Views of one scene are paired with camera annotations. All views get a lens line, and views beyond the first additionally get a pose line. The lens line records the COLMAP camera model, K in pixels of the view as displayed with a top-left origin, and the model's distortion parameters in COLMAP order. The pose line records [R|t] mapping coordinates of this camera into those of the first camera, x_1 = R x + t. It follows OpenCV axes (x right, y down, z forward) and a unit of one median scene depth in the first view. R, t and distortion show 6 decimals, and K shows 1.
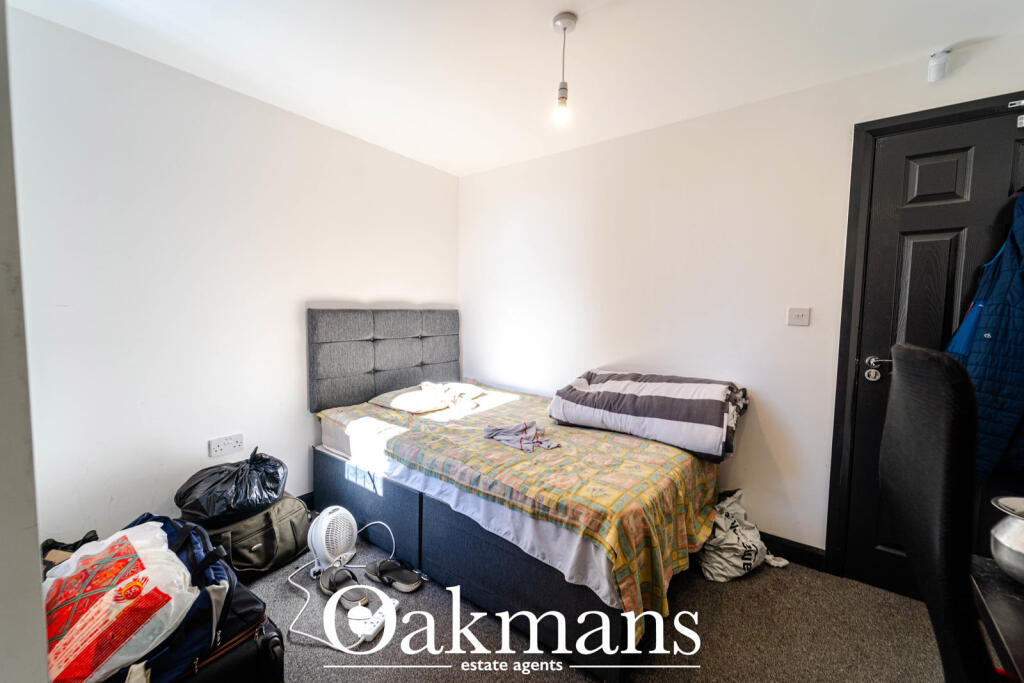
lens RADIAL K [[421.2, 0, 509.6], [0, 421.2, 334.4], [0, 0, 1]] dist [-0.000258, -0.000228]
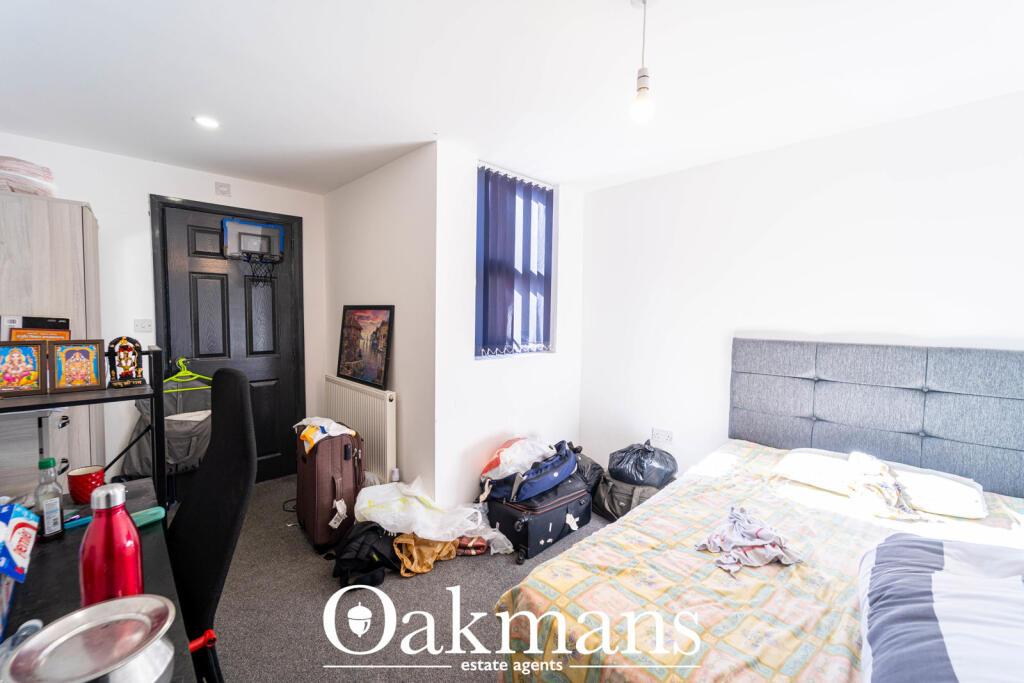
lens RADIAL K [[421.2, 0, 509.6], [0, 421.2, 334.4], [0, 0, 1]] dist [-0.000258, -0.000228]
pose [[-0.152457, 0.035272, -0.987681, 0.621497], [-0.076114, 0.995976, 0.047317, -0.074566], [0.985375, 0.082390, -0.149158, 0.594249]]
